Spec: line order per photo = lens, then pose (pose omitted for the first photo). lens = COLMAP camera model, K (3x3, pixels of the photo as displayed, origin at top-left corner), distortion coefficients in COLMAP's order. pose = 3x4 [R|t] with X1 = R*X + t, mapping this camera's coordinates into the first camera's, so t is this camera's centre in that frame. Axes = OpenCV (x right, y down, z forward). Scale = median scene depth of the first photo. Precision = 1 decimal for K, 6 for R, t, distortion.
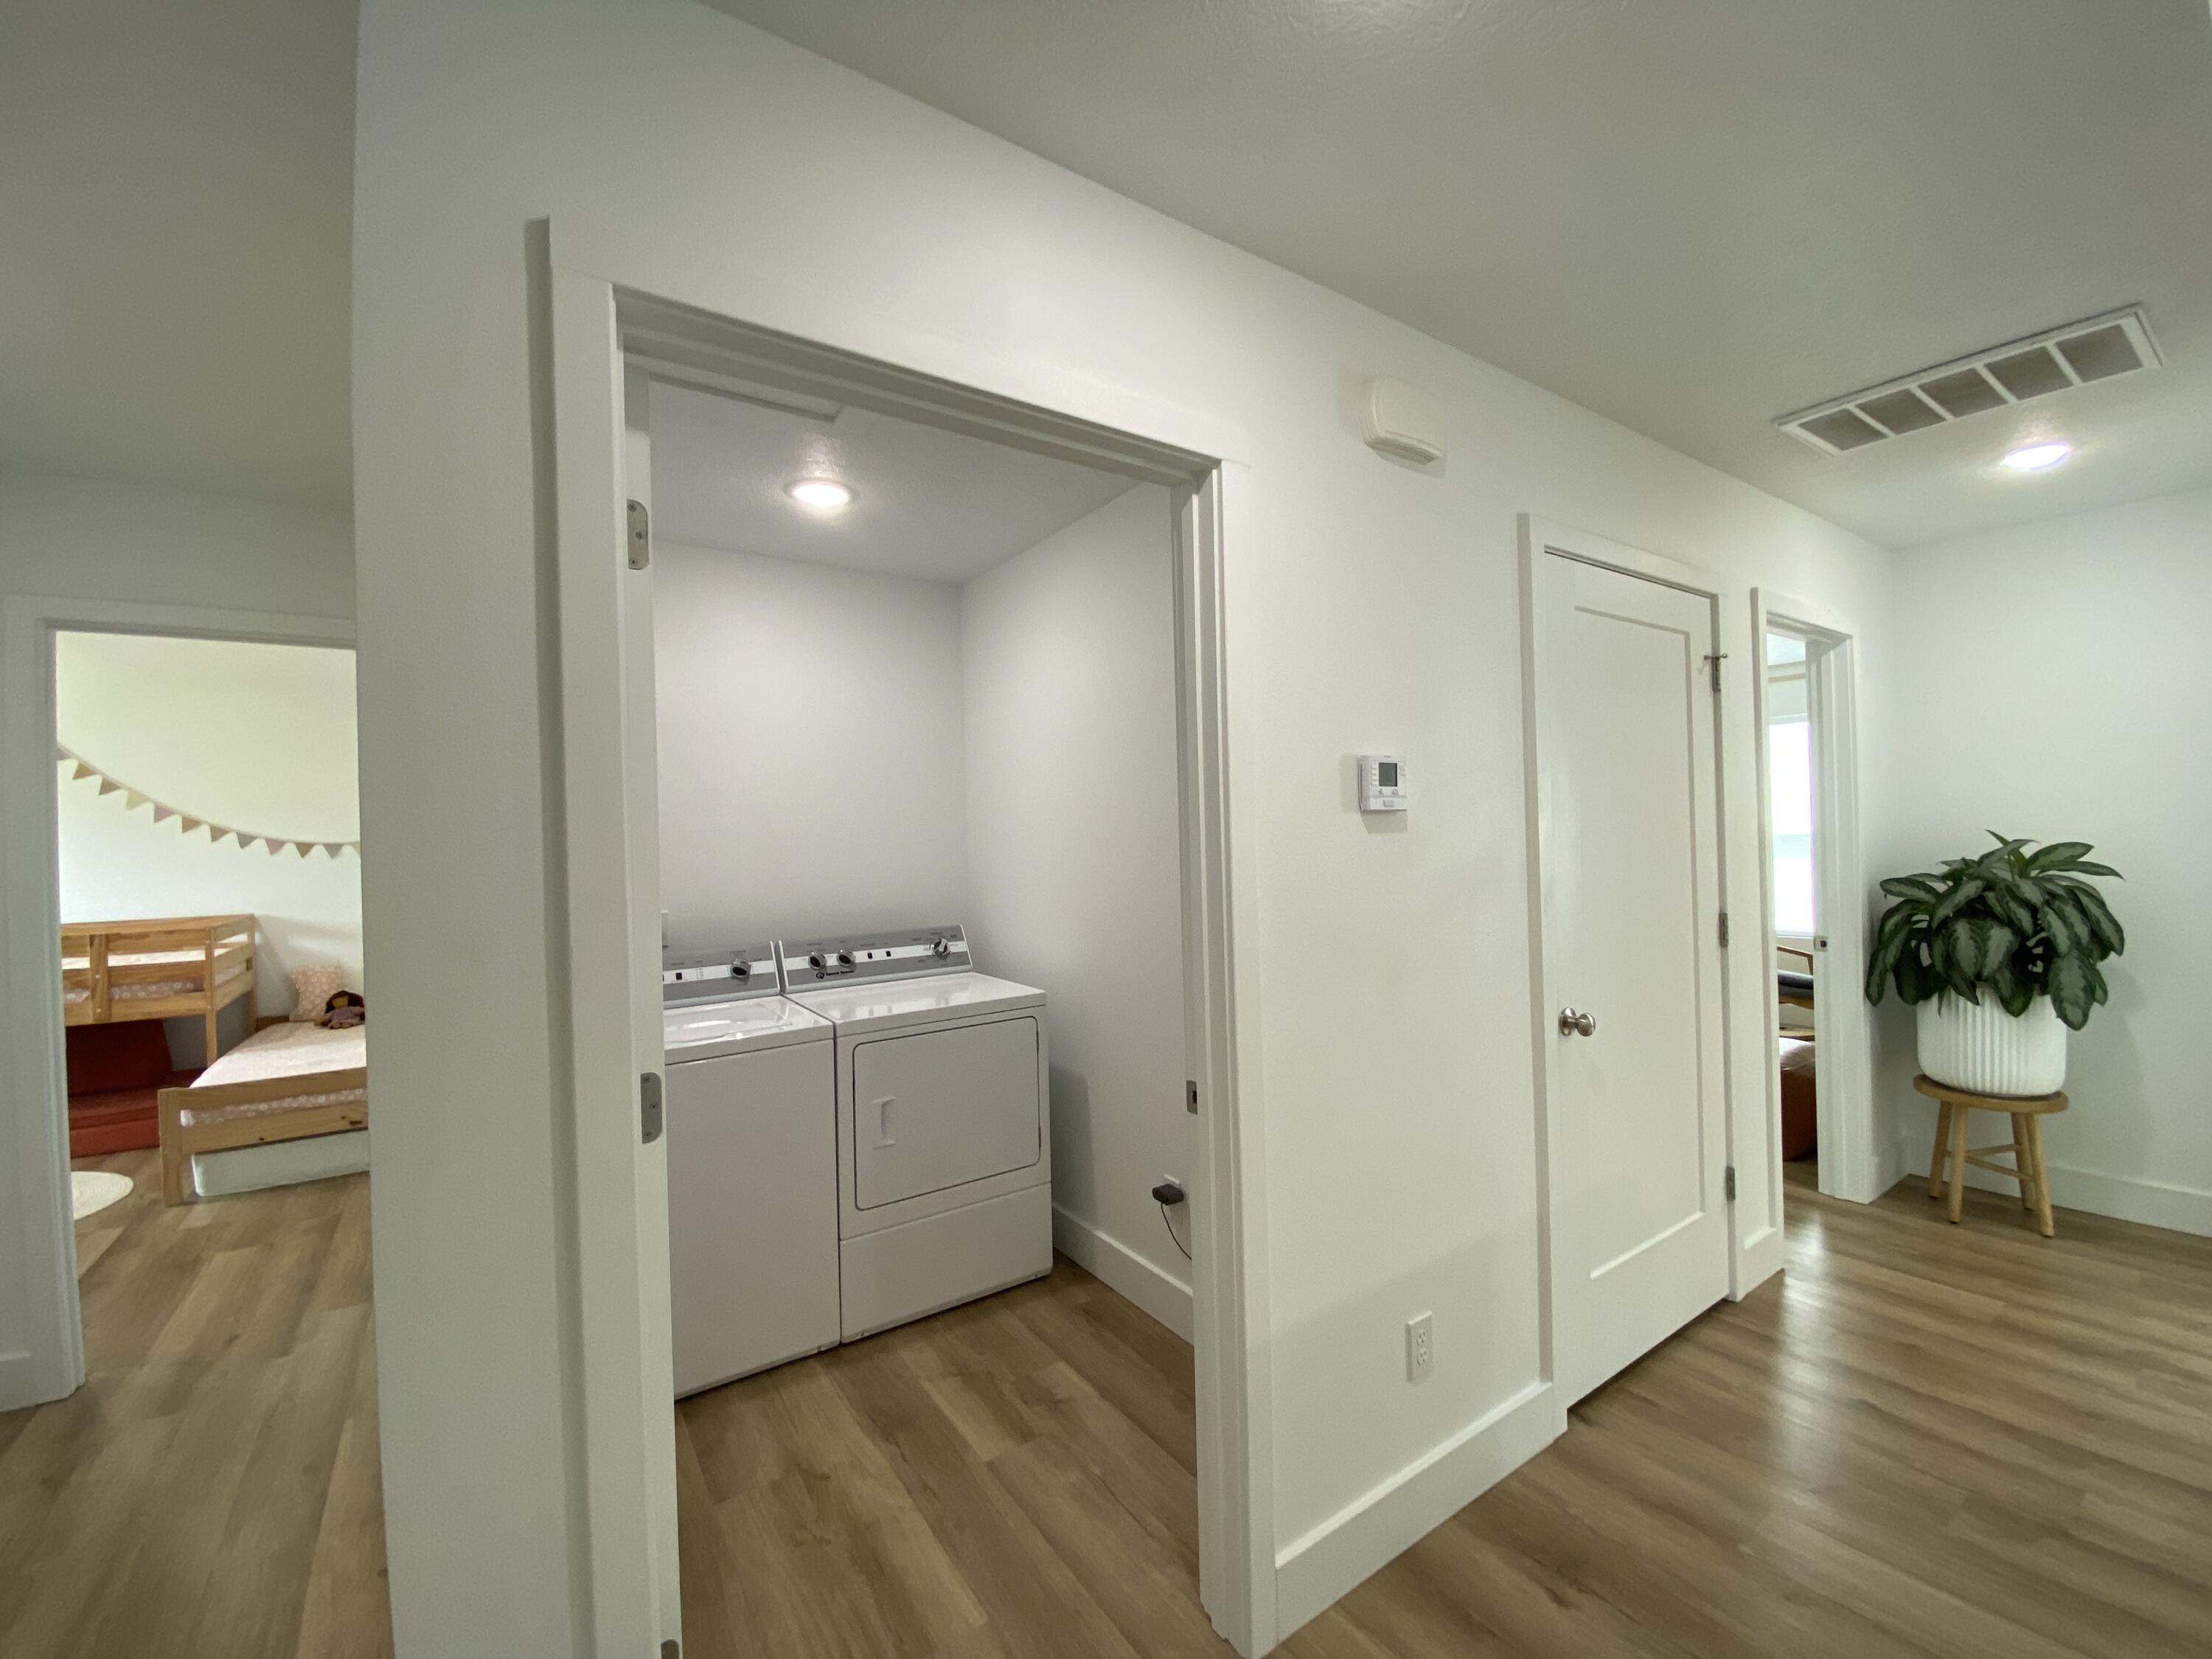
lens RADIAL K [[899.2, 0, 1112.4], [0, 899.2, 828.4], [0, 0, 1]] dist [-0.001019, -0.010070]
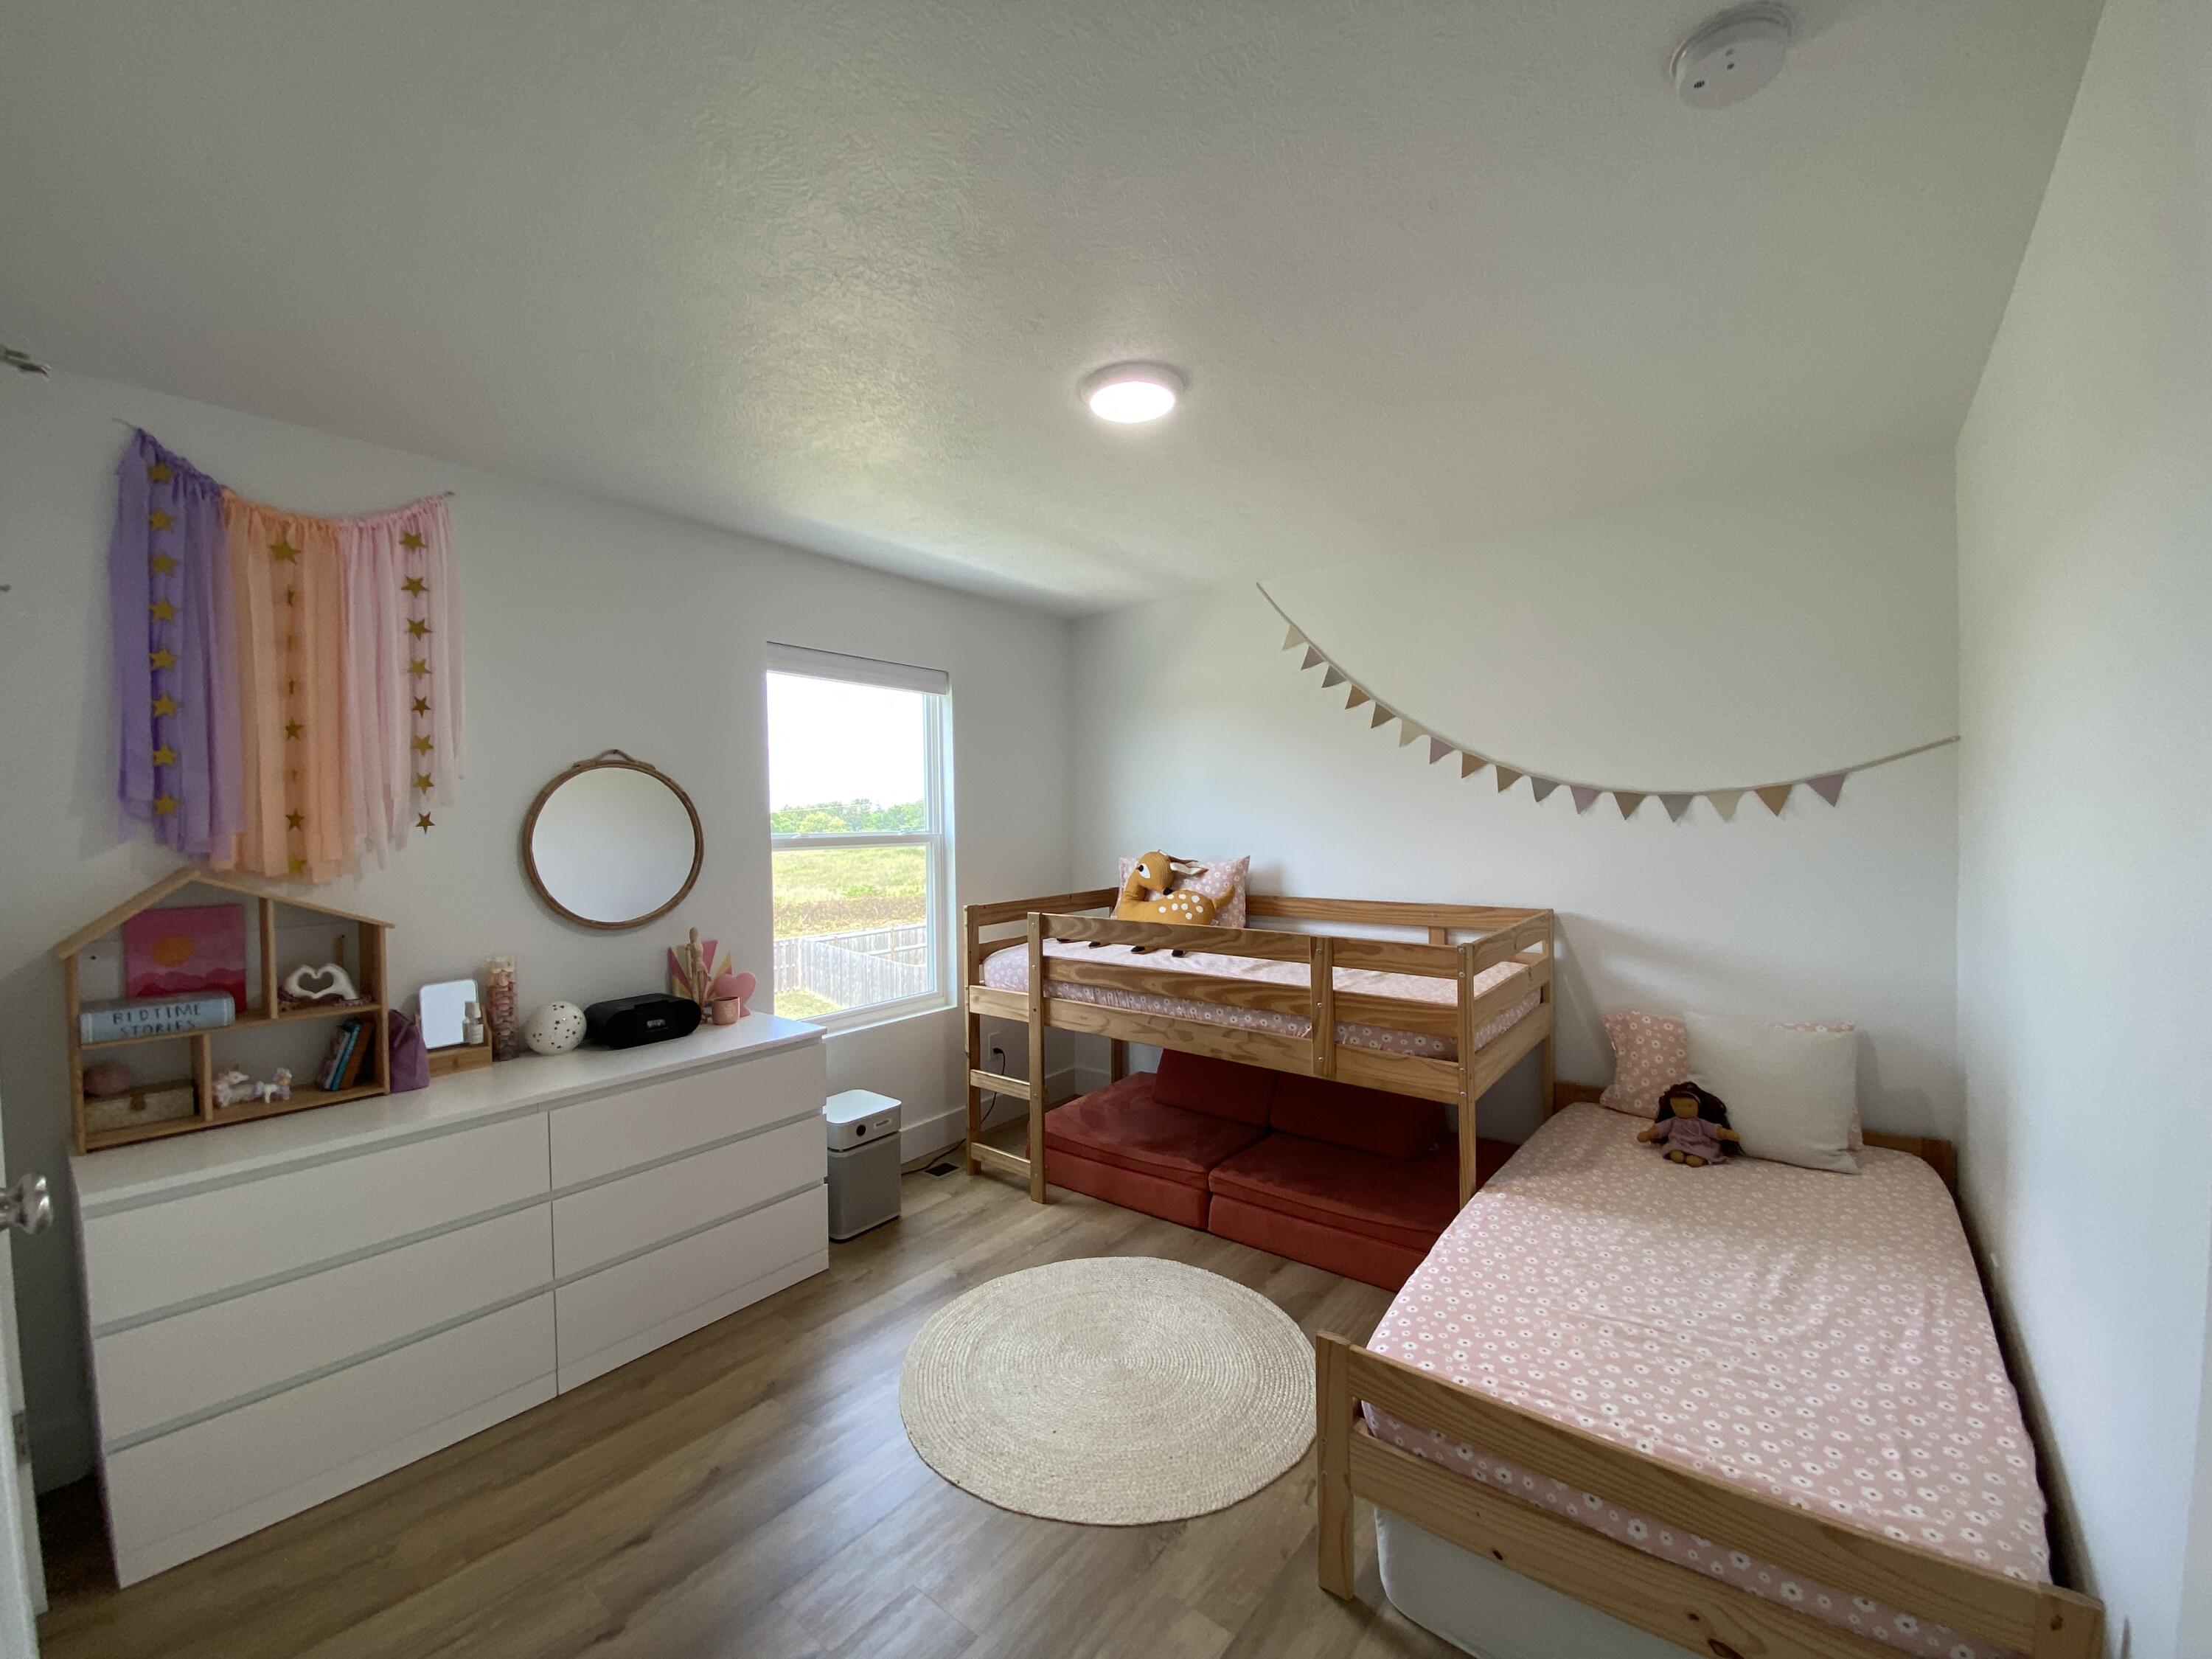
lens RADIAL K [[899.2, 0, 1102.2], [0, 899.2, 826.4], [0, 0, 1]] dist [-0.001019, -0.010070]
pose [[0.288350, 0.021530, -0.957283, -0.537345], [0.011390, 0.999599, 0.025912, 0.022753], [0.957457, -0.018375, 0.287989, 0.608613]]
